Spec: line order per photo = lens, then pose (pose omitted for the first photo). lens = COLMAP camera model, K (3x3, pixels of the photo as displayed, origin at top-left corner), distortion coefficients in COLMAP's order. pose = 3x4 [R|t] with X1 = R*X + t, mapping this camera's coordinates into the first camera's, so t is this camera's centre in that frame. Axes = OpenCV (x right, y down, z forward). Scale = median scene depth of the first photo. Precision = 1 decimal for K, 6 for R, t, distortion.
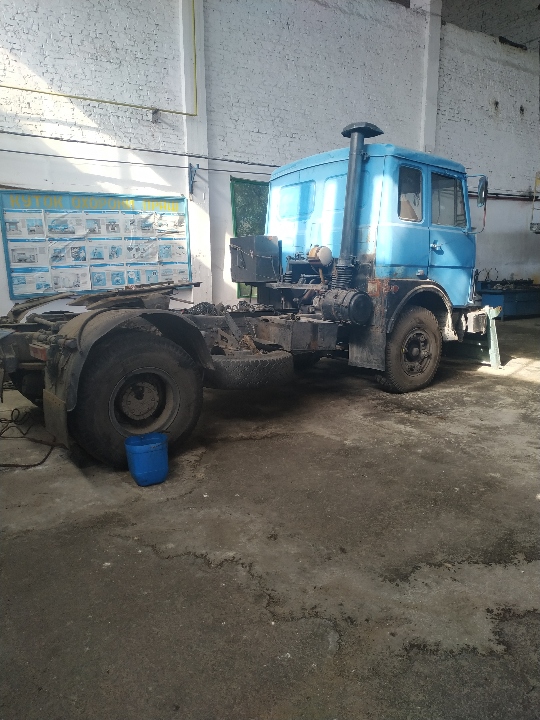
lens RADIAL K [[520.1, 0, 270.0], [0, 520.1, 360.0], [0, 0, 1]] dist [0.027102, -0.054093]
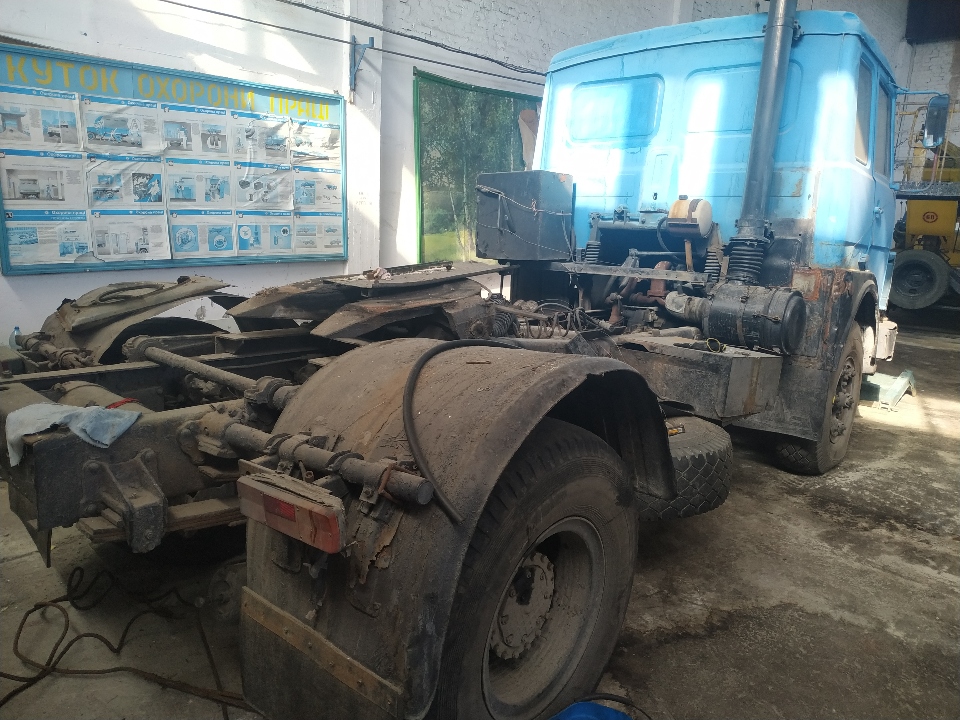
lens RADIAL K [[693.5, 0, 474.7], [0, 693.5, 354.2], [0, 0, 1]] dist [0.027102, -0.054093]
pose [[0.978925, 0.008301, 0.204050, -0.209136], [-0.010074, 0.999920, 0.007651, -0.054147], [-0.203970, -0.009546, 0.978931, 0.294260]]
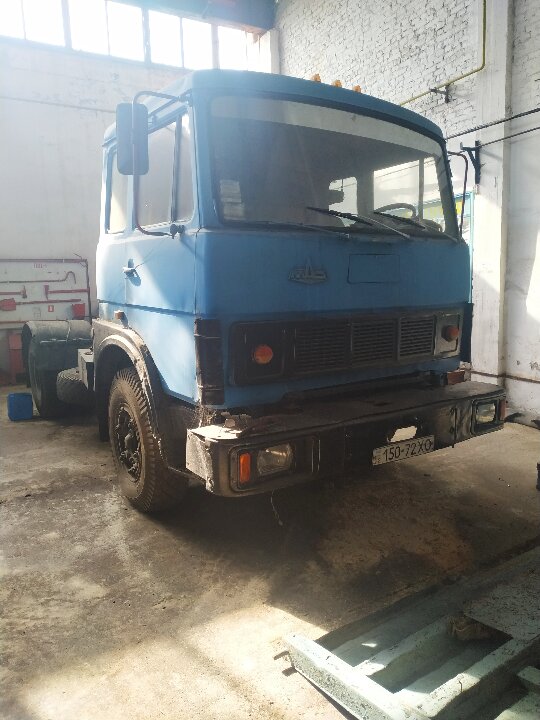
lens RADIAL K [[520.1, 0, 270.0], [0, 520.1, 360.0], [0, 0, 1]] dist [0.027102, -0.054093]
pose [[-0.092351, 0.152001, -0.984056, 0.710948], [-0.156649, 0.973755, 0.165111, -0.197257], [0.983327, 0.169399, -0.066116, 0.985380]]
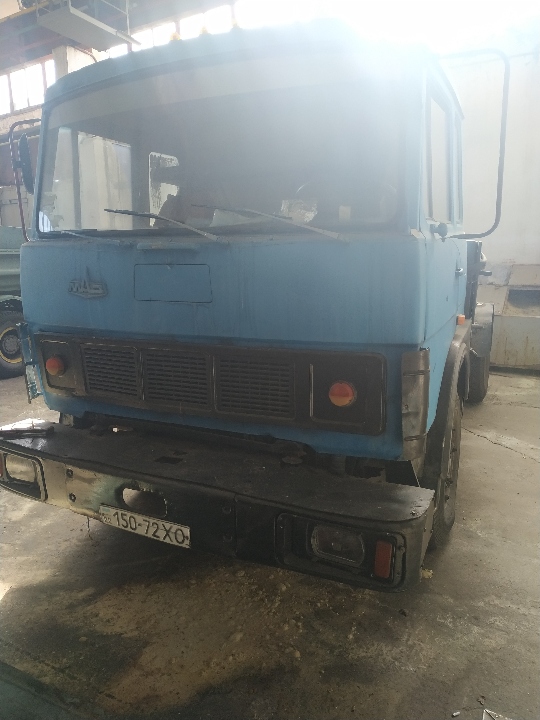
lens RADIAL K [[520.1, 0, 270.0], [0, 520.1, 360.0], [0, 0, 1]] dist [0.027102, -0.054093]
pose [[-0.894256, 0.101982, -0.435783, 0.368935], [-0.066769, 0.932398, 0.355214, -0.285219], [0.442548, 0.346748, -0.826993, 1.330195]]
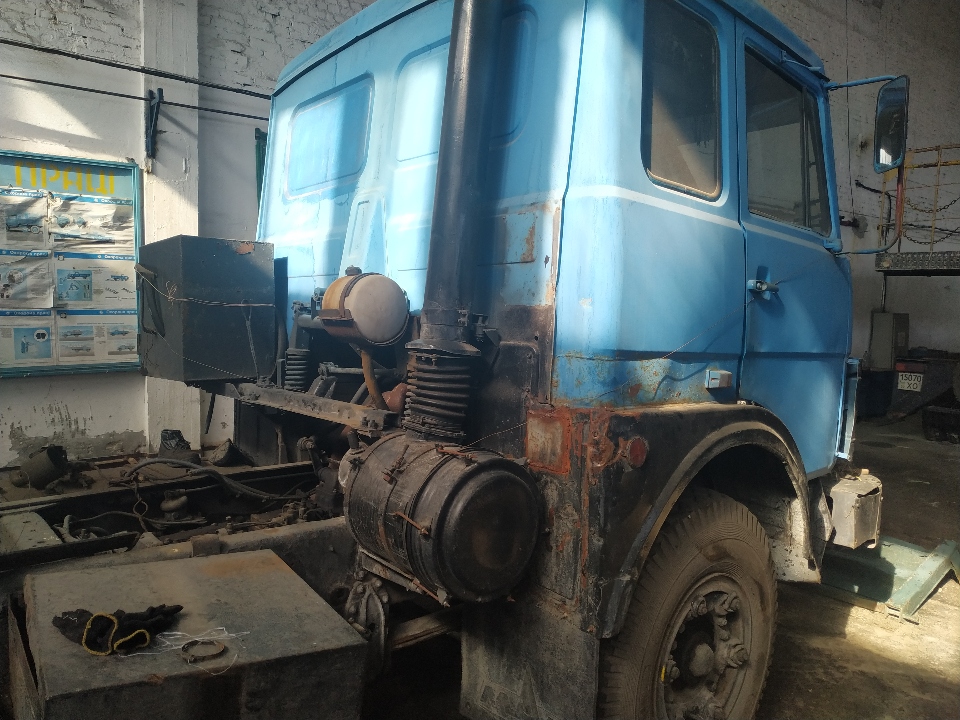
lens RADIAL K [[693.5, 0, 474.7], [0, 693.5, 354.2], [0, 0, 1]] dist [0.027102, -0.054093]
pose [[0.998147, 0.025259, 0.055351, 0.111279], [-0.018261, 0.992179, -0.123481, -0.106426], [-0.058037, 0.122241, 0.990802, 0.514699]]
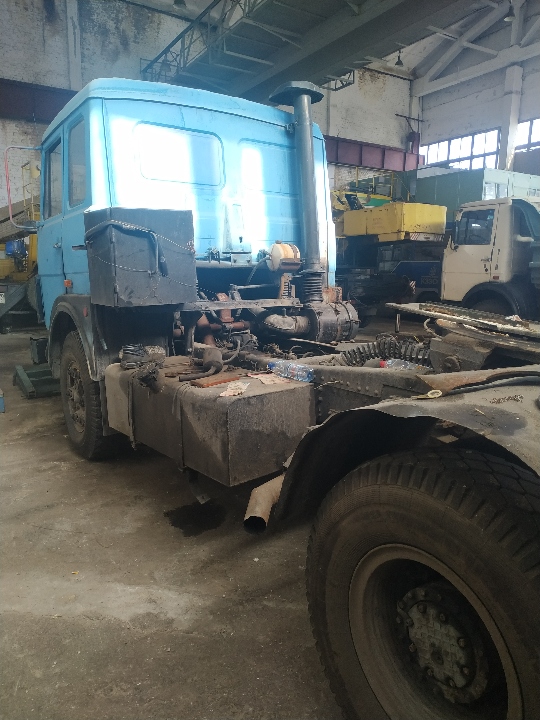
lens RADIAL K [[520.1, 0, 270.0], [0, 520.1, 360.0], [0, 0, 1]] dist [0.027102, -0.054093]
pose [[0.059059, -0.167172, 0.984157, -0.488723], [0.178815, 0.971704, 0.154326, -0.144602], [-0.982109, 0.166868, 0.087281, 0.798290]]
